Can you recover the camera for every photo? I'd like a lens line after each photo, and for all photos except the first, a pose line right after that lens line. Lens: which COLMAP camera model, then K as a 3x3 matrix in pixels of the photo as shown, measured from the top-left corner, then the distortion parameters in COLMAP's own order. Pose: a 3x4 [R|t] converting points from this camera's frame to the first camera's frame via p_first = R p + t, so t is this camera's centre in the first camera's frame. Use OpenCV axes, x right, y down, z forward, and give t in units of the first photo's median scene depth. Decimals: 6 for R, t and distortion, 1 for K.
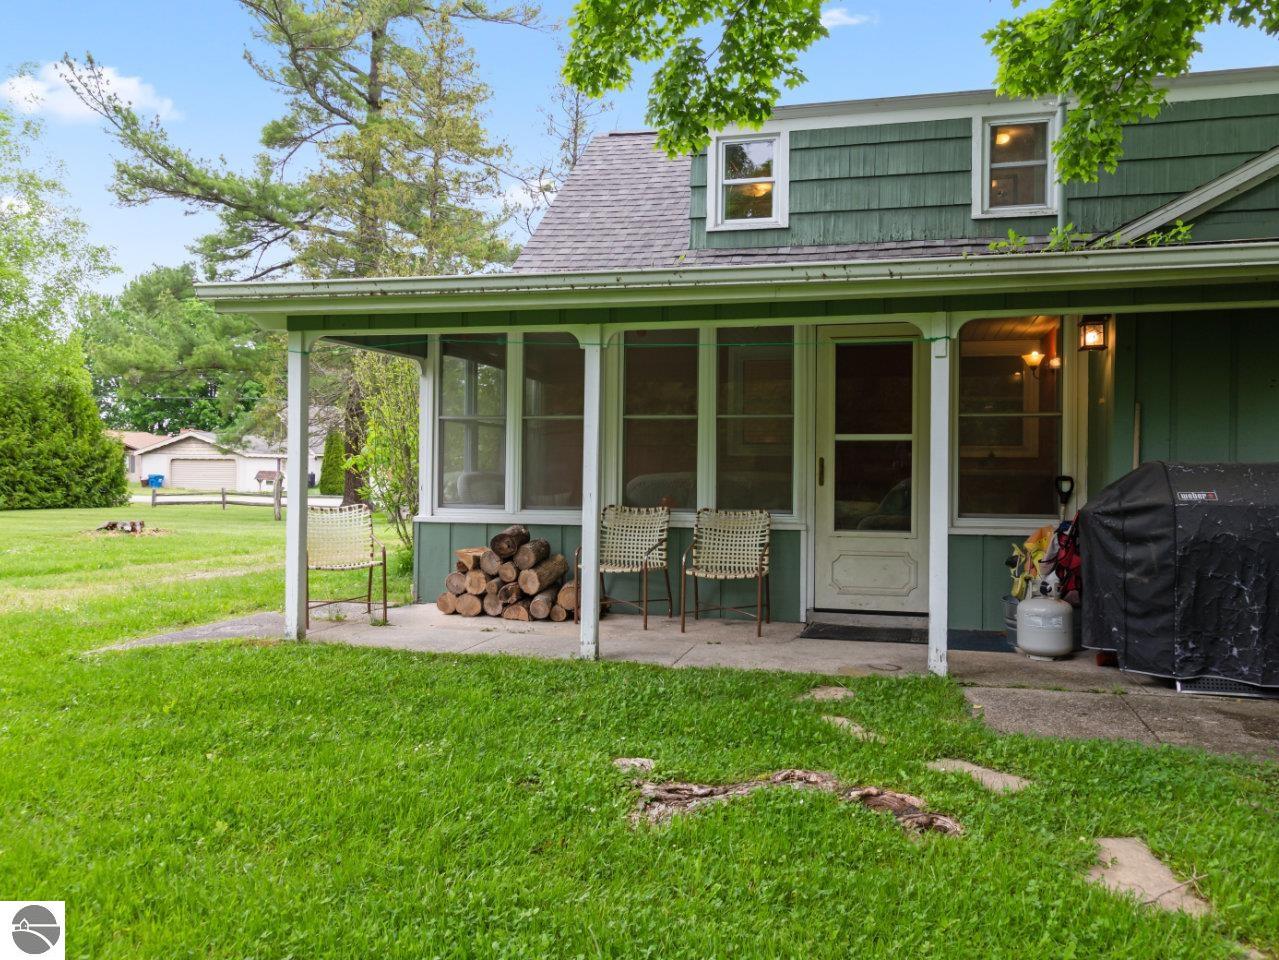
lens RADIAL K [[977.0, 0, 639.5], [0, 977.0, 480.0], [0, 0, 1]] dist [-0.003527, -0.001244]
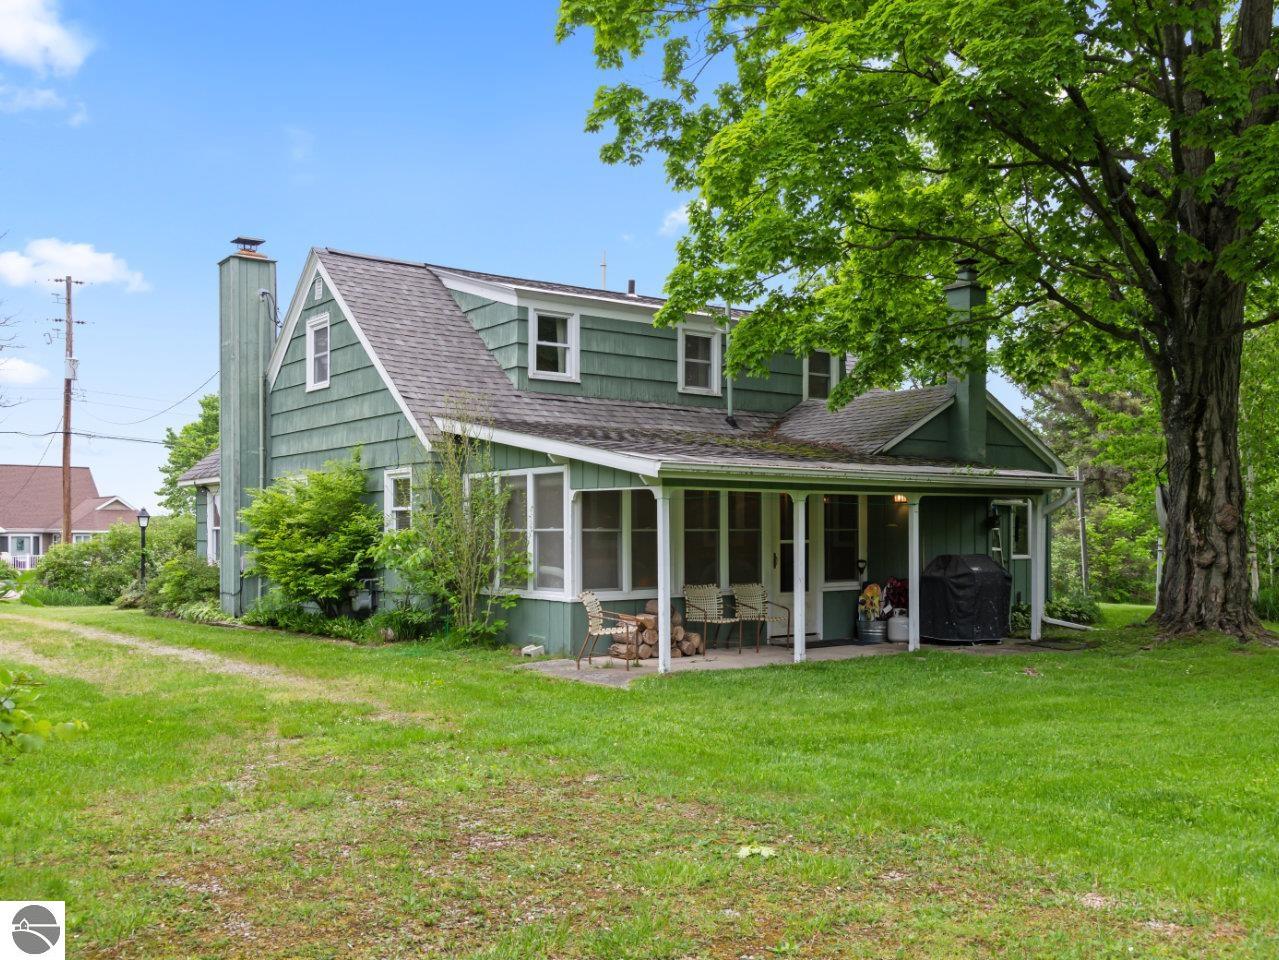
lens RADIAL K [[1182.1, 0, 639.5], [0, 1182.1, 480.0], [0, 0, 1]] dist [-0.000350, -0.000072]
pose [[0.631602, 0.020307, 0.775026, -1.579594], [0.010503, 0.999341, -0.034744, -0.079237], [-0.775221, 0.030084, 0.630973, -0.209912]]
